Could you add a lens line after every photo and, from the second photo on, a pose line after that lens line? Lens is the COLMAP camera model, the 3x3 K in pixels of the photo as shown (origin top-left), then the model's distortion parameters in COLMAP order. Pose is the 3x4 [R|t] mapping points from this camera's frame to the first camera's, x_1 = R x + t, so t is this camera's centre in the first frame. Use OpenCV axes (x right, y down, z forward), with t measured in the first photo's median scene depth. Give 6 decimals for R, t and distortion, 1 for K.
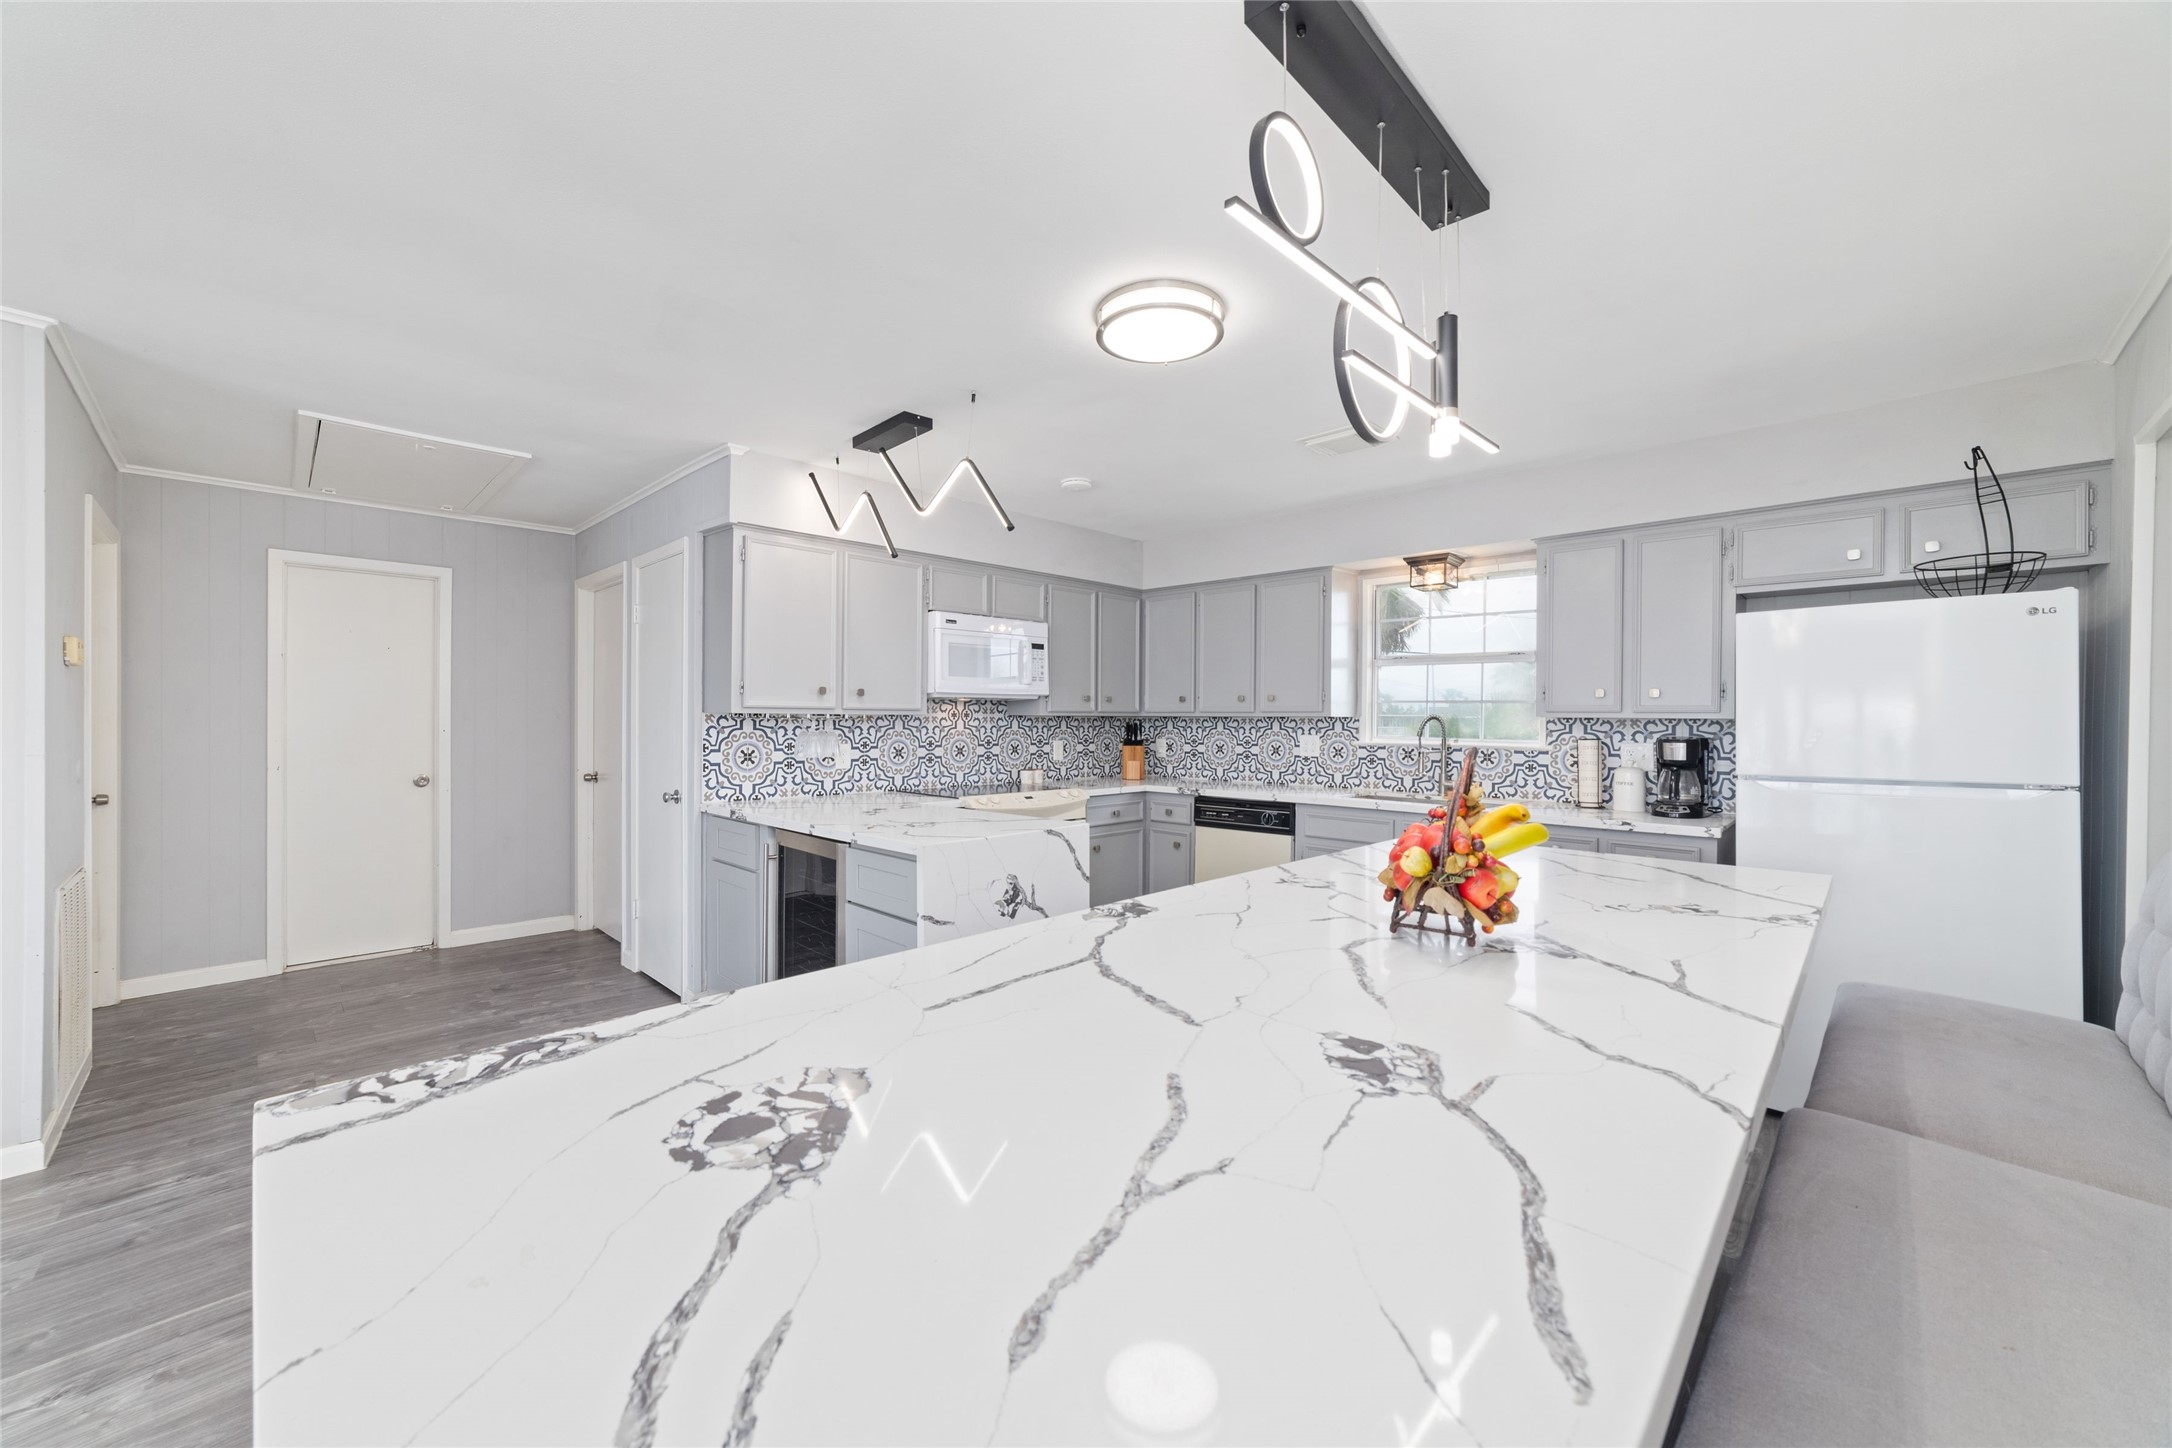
lens RADIAL K [[829.4, 0, 1086.0], [0, 829.4, 724.0], [0, 0, 1]] dist [-0.032302, 0.009075]
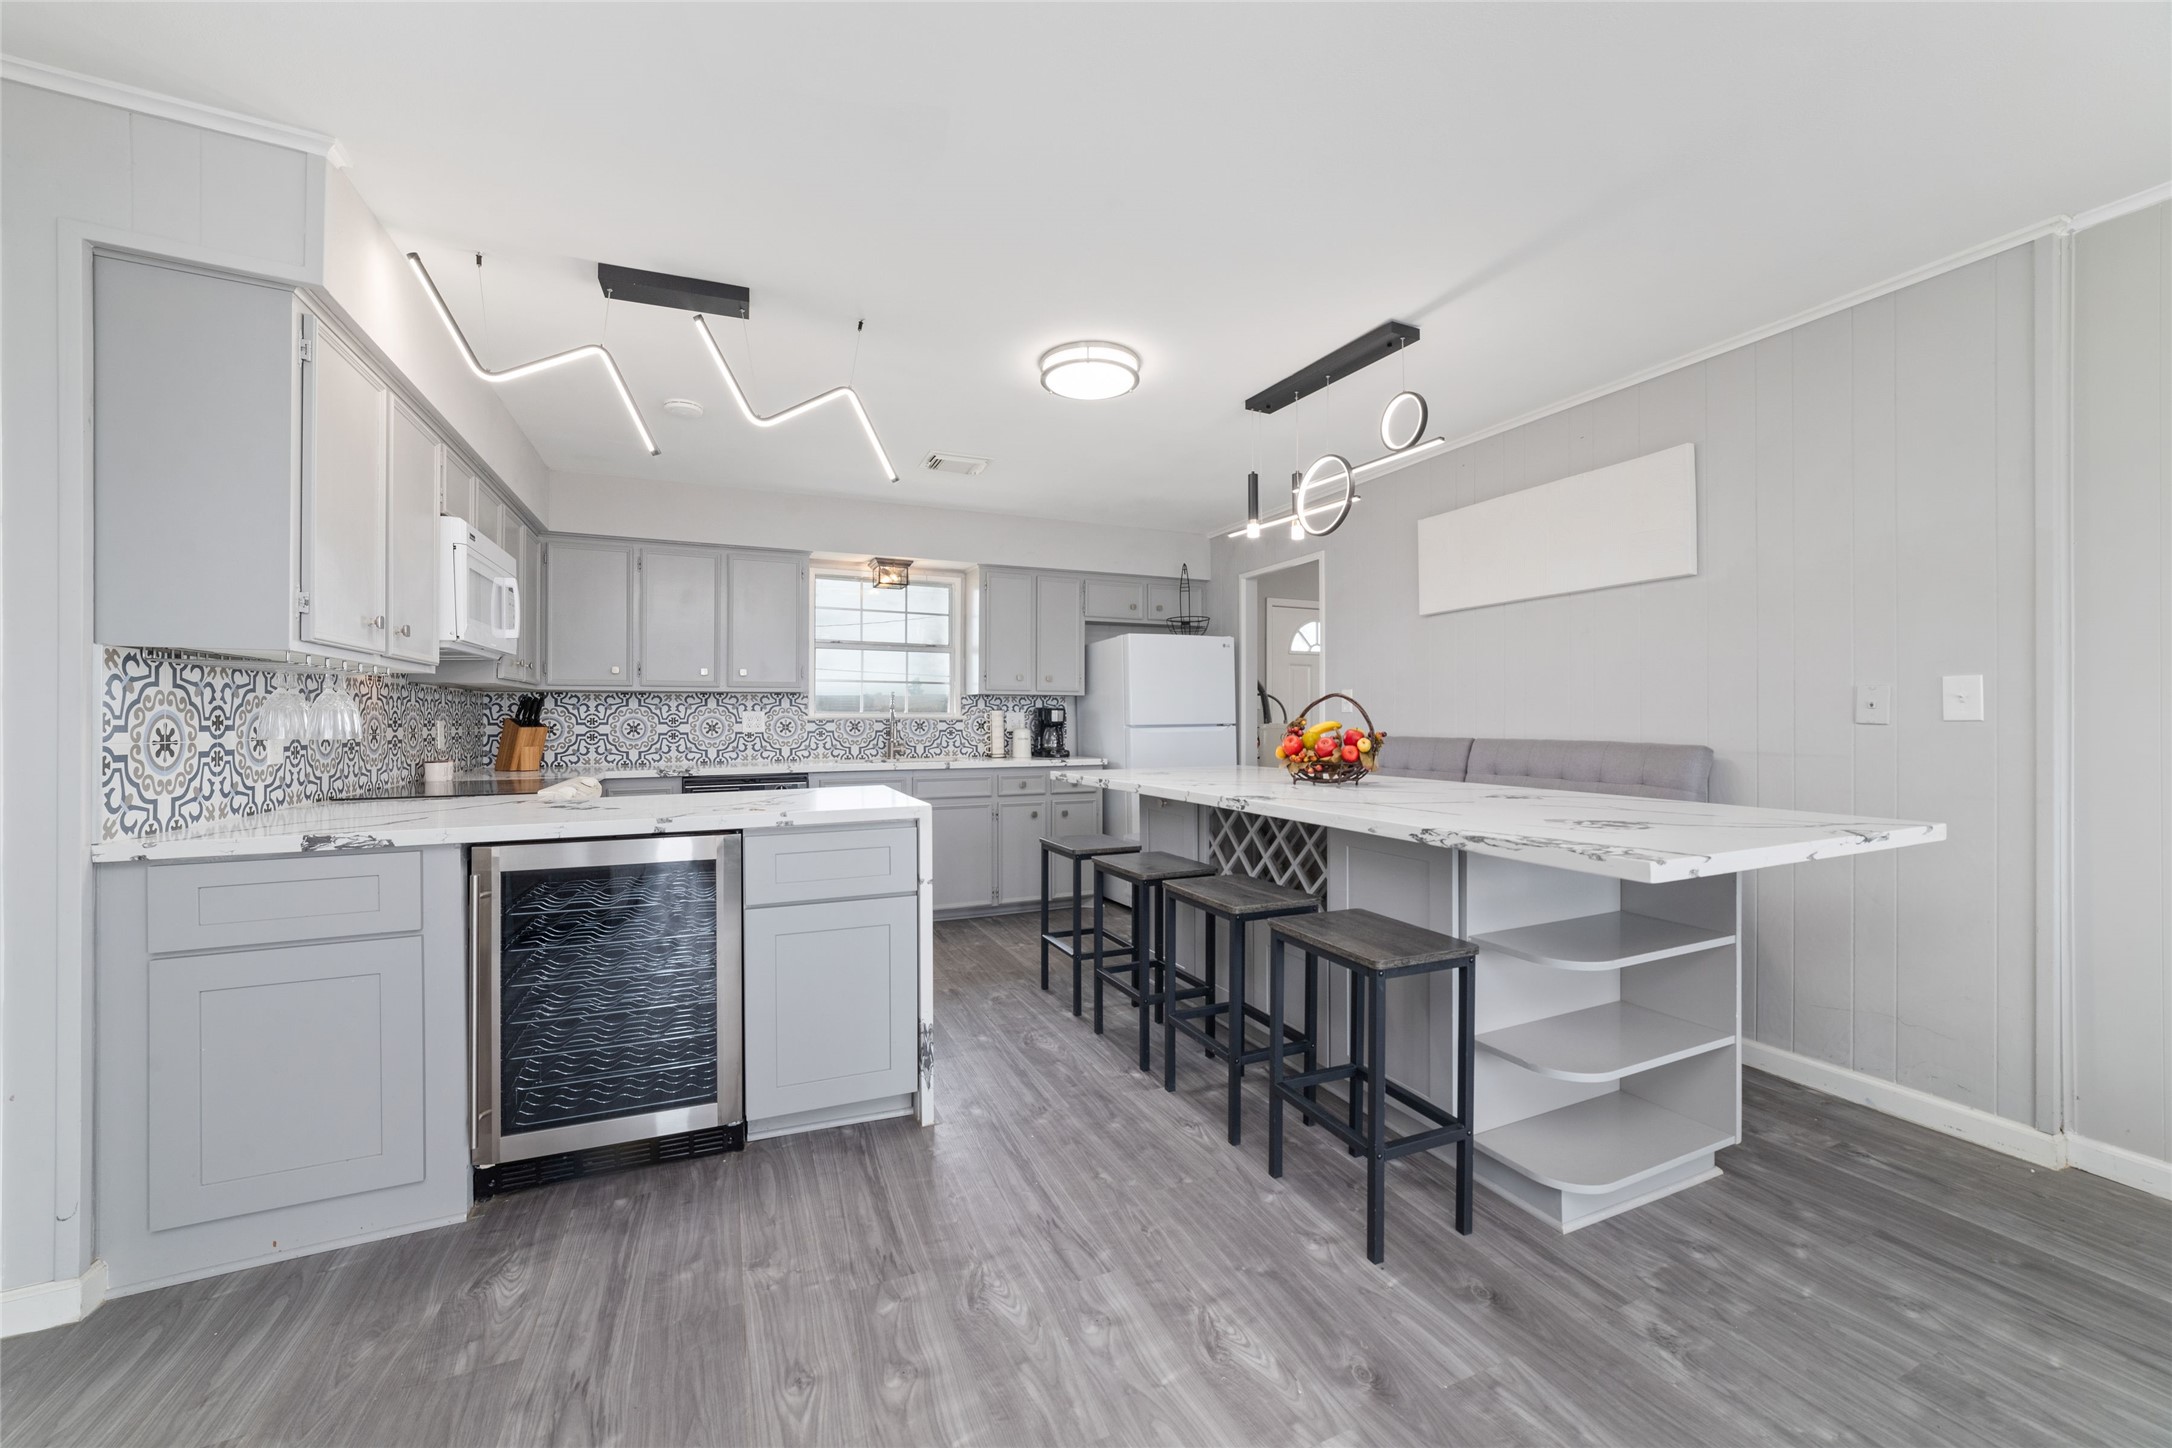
lens RADIAL K [[830.1, 0, 1085.6], [0, 830.1, 714.1], [0, 0, 1]] dist [-0.023658, 0.009427]
pose [[0.368231, -0.001615, 0.929733, -0.592944], [0.011165, 0.999934, -0.002685, 0.027512], [-0.929667, 0.011369, 0.368225, 0.285497]]
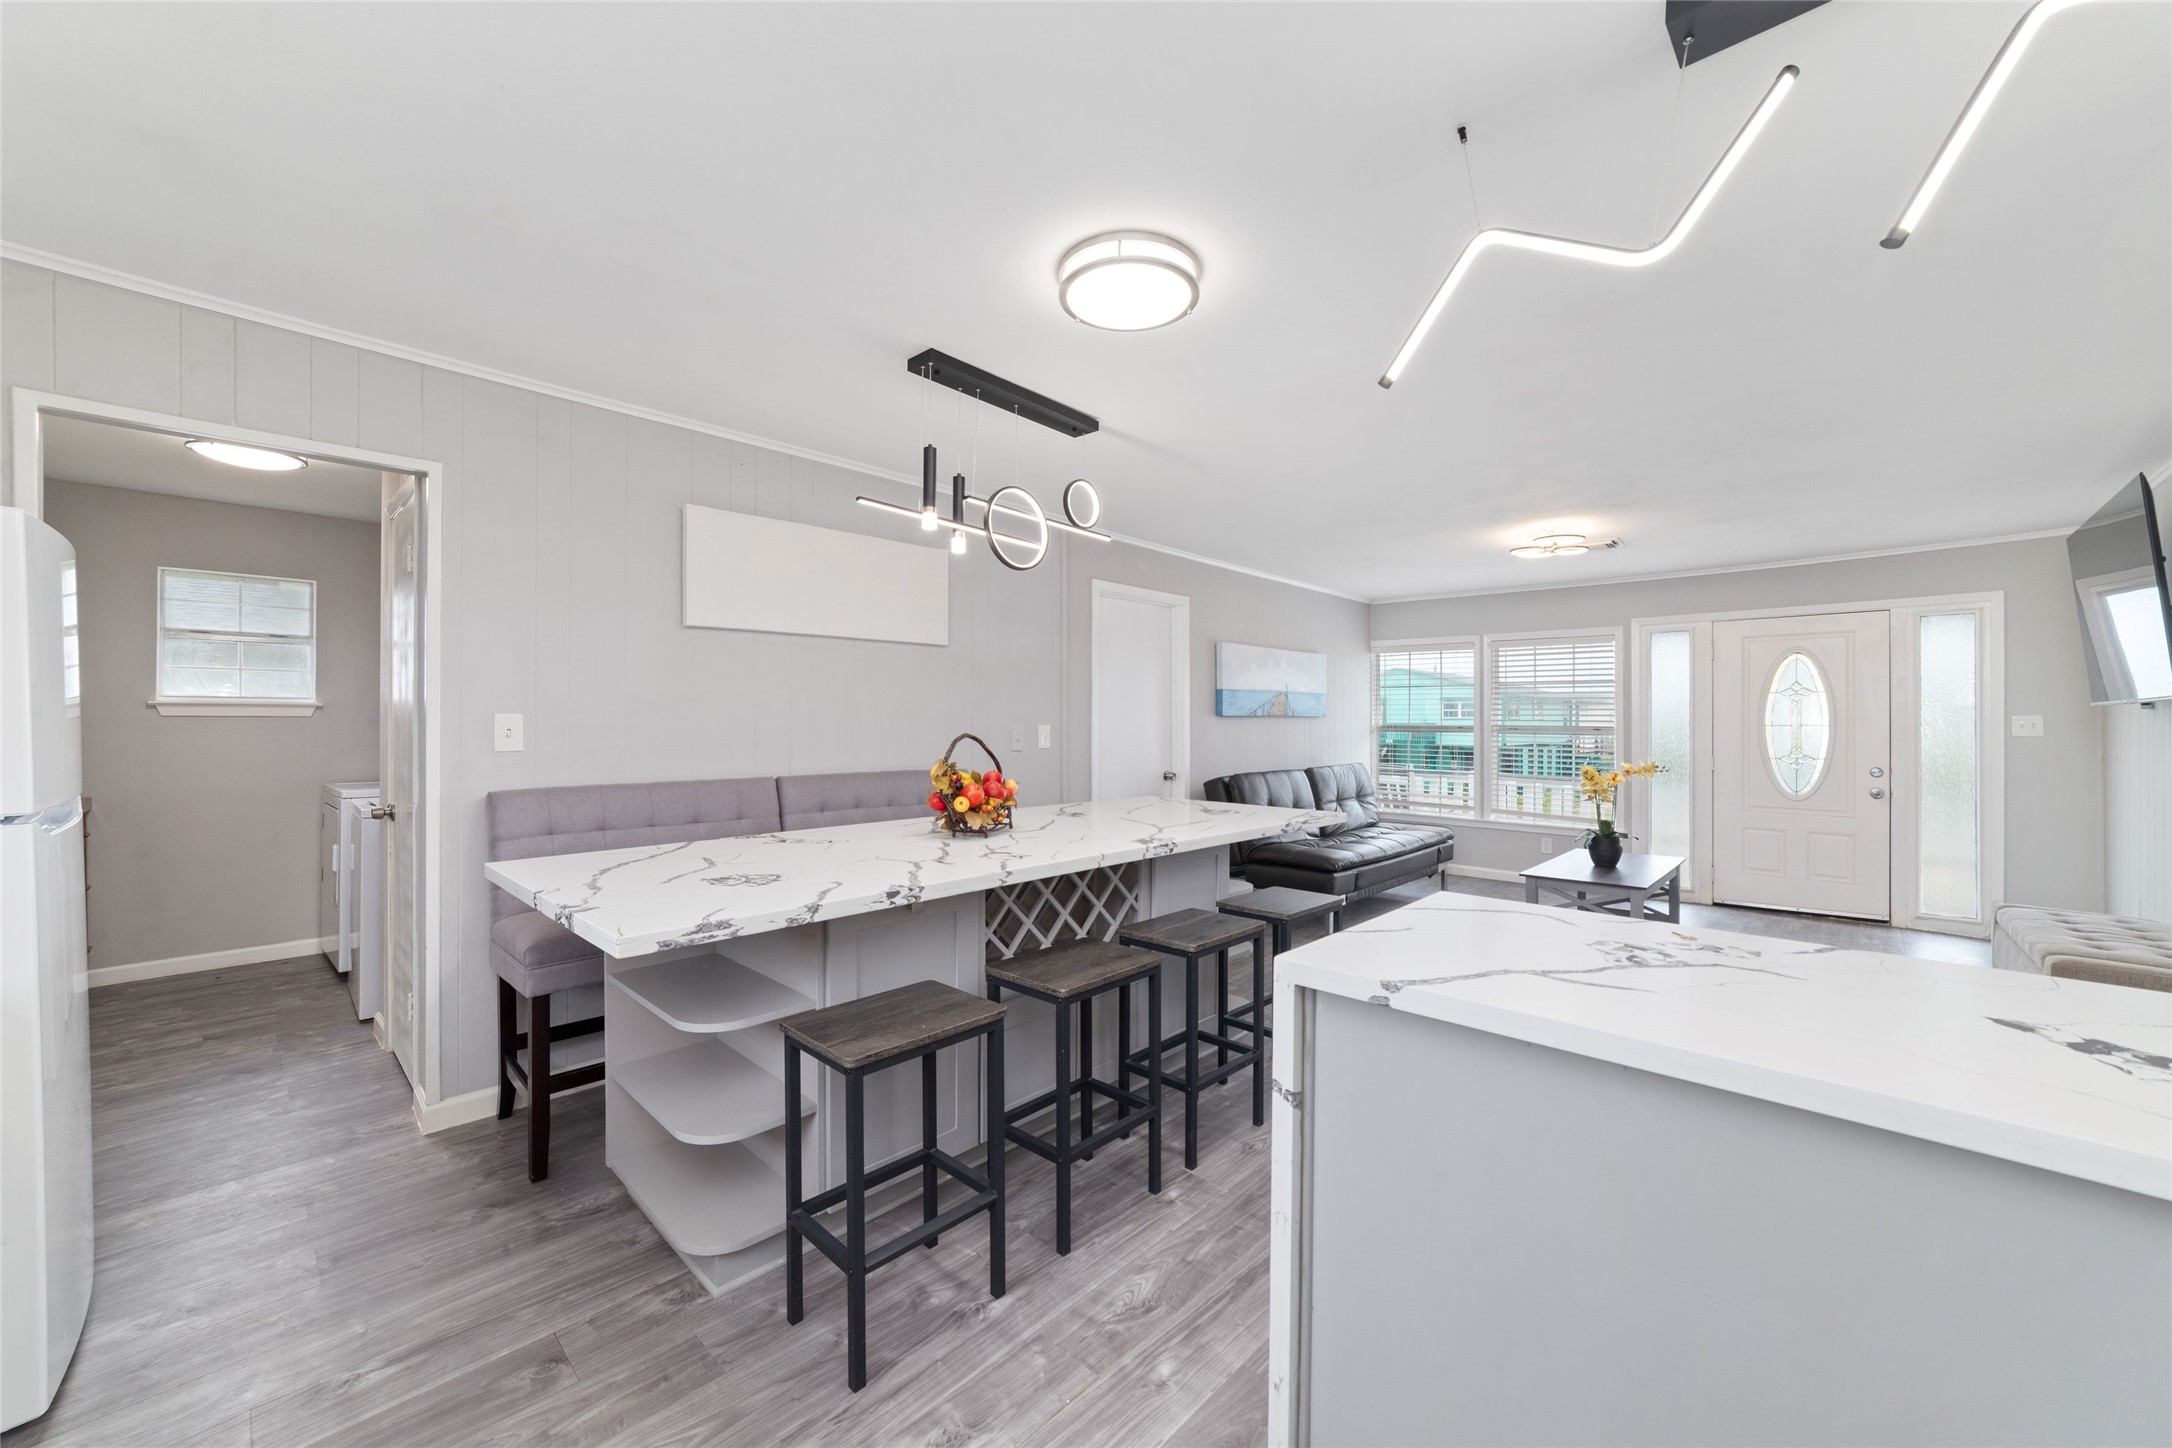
lens RADIAL K [[830.1, 0, 1085.6], [0, 830.1, 714.1], [0, 0, 1]] dist [-0.023658, 0.009427]
pose [[-0.999759, -0.007763, -0.020529, 0.080966], [-0.007700, 0.999965, -0.003143, -0.004569], [0.020553, -0.002984, -0.999784, 1.016919]]
